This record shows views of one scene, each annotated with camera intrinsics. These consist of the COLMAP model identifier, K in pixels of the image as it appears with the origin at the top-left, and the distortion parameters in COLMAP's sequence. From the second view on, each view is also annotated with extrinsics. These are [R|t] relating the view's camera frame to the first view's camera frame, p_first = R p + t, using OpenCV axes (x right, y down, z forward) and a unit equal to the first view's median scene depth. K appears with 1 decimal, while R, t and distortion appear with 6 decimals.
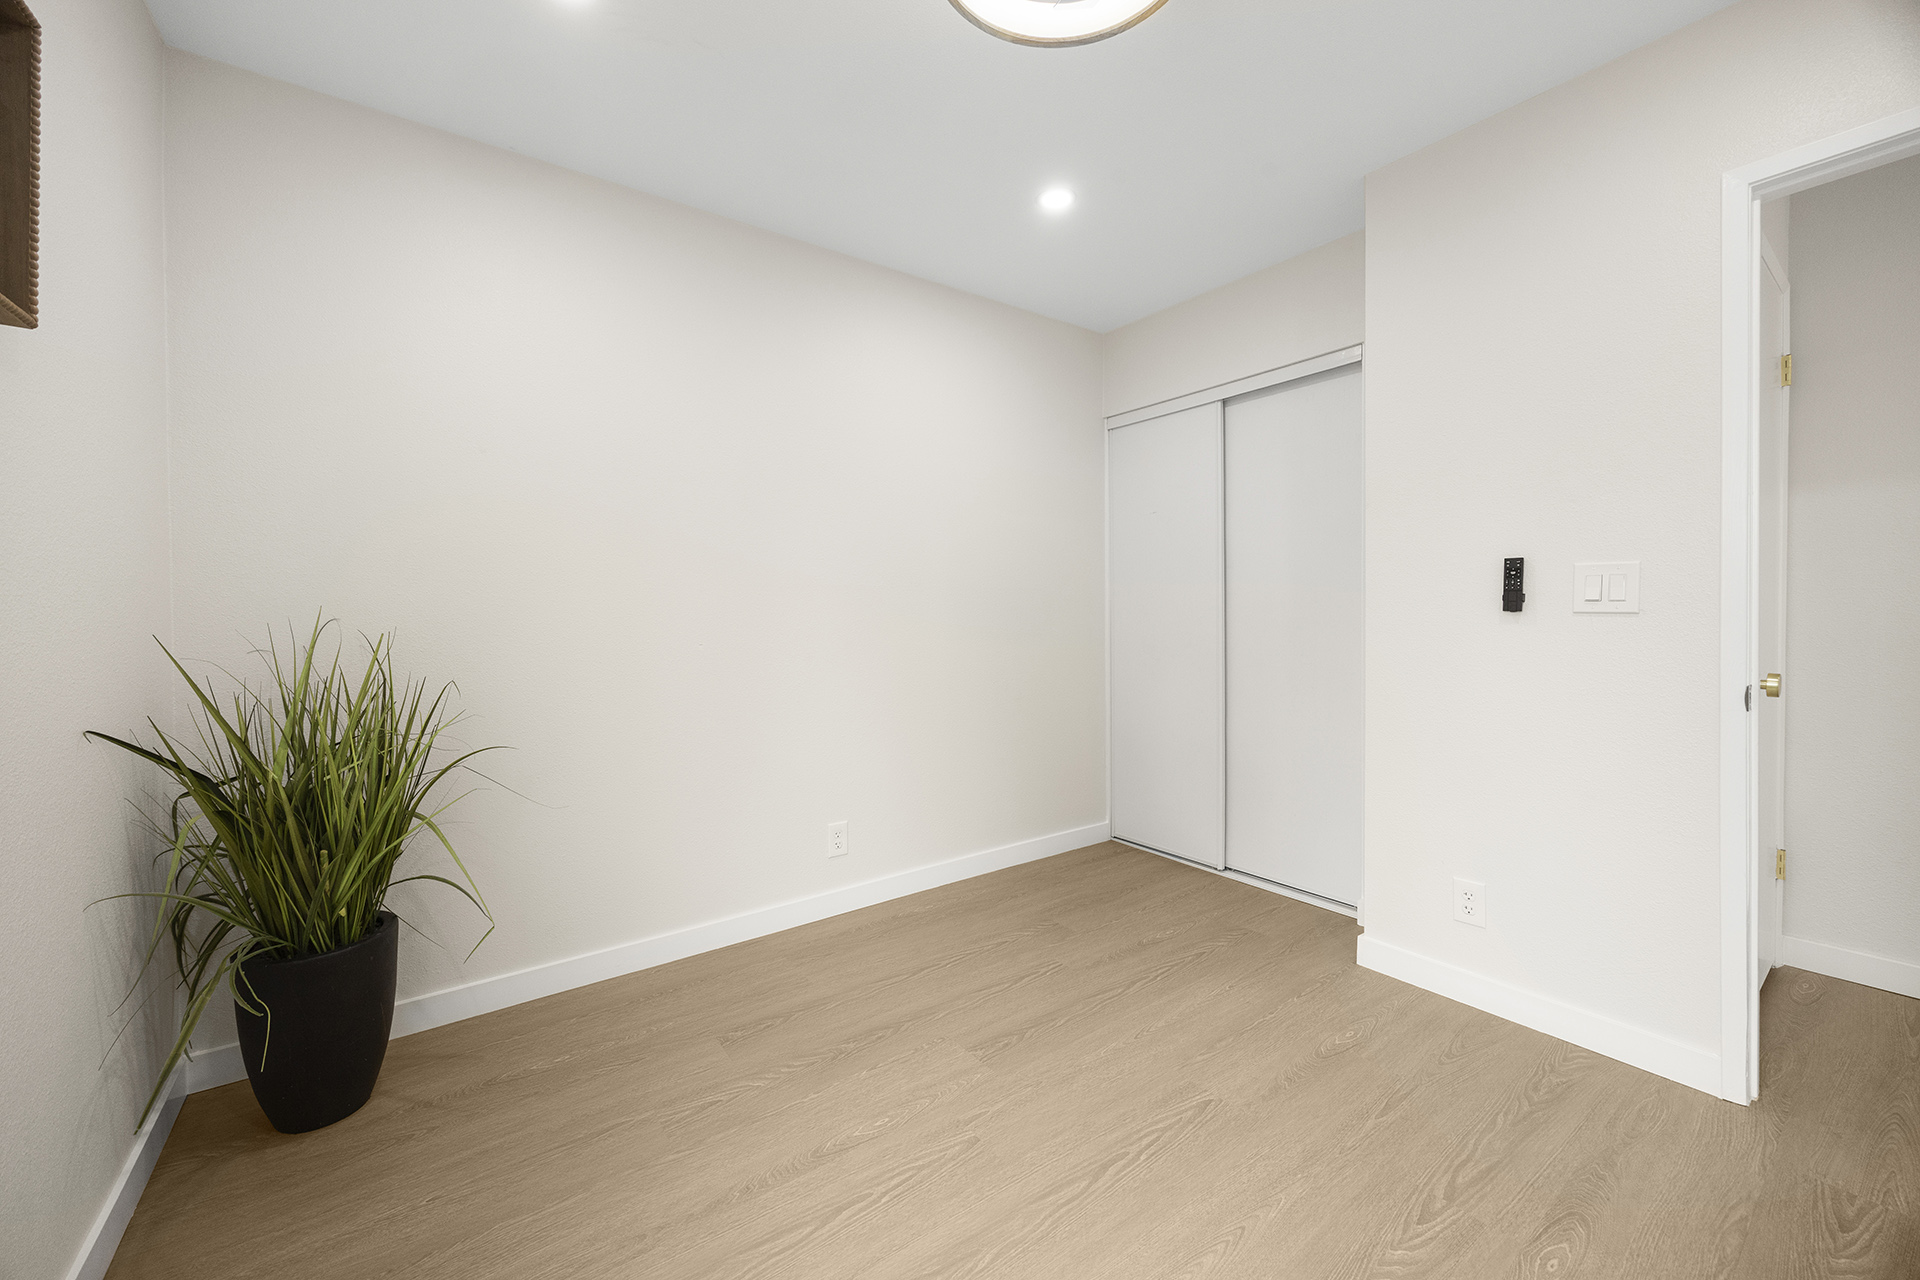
lens RADIAL K [[733.3, 0, 955.7], [0, 733.3, 619.9], [0, 0, 1]] dist [-0.000936, -0.000209]
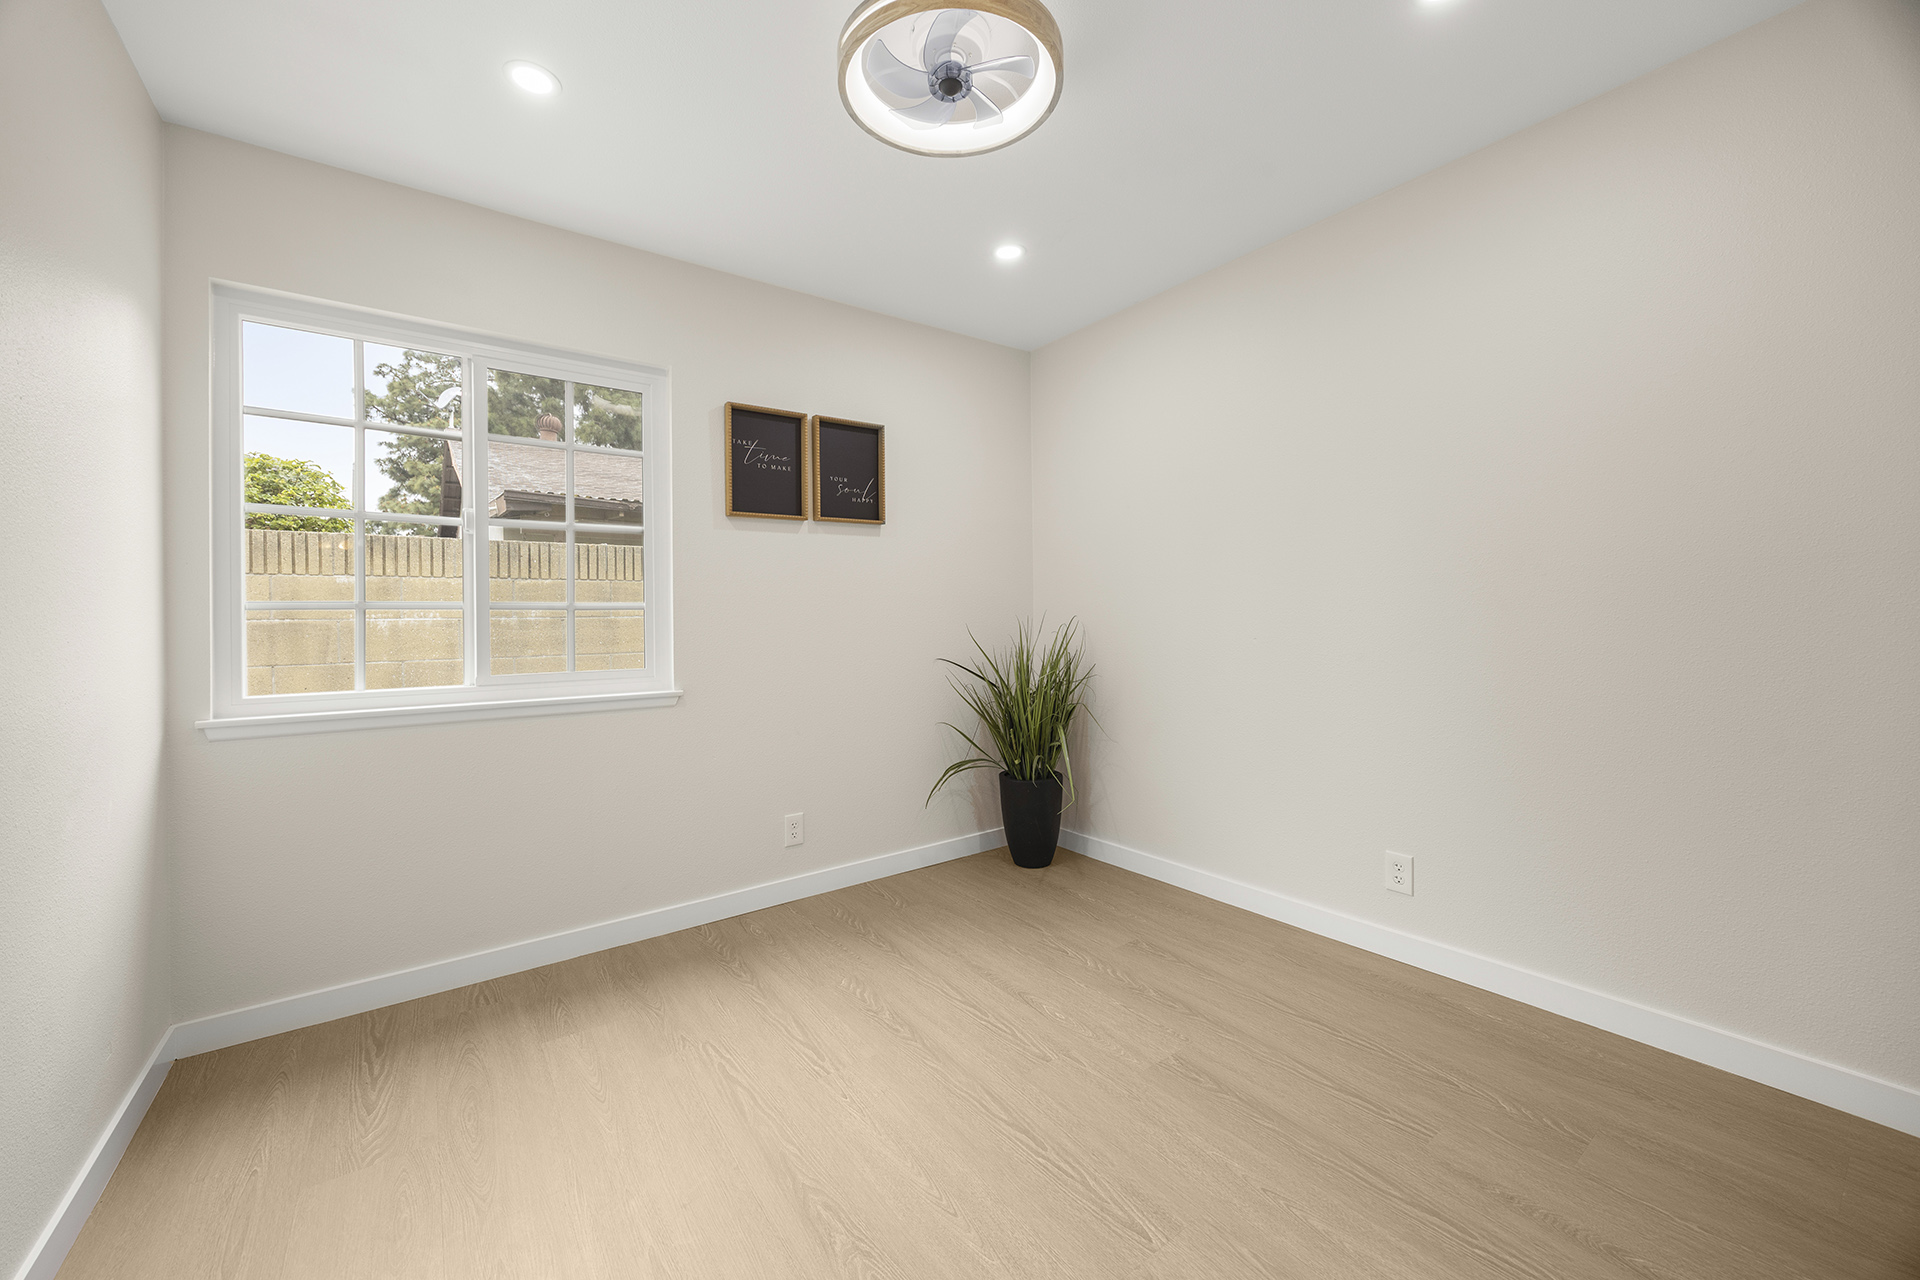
lens RADIAL K [[733.3, 0, 955.7], [0, 733.3, 619.9], [0, 0, 1]] dist [-0.000936, -0.000209]
pose [[-0.004511, 0.010070, -0.999939, 0.971692], [0.013013, 0.999865, 0.010010, -0.012837], [0.999905, -0.012967, -0.004642, 0.697482]]
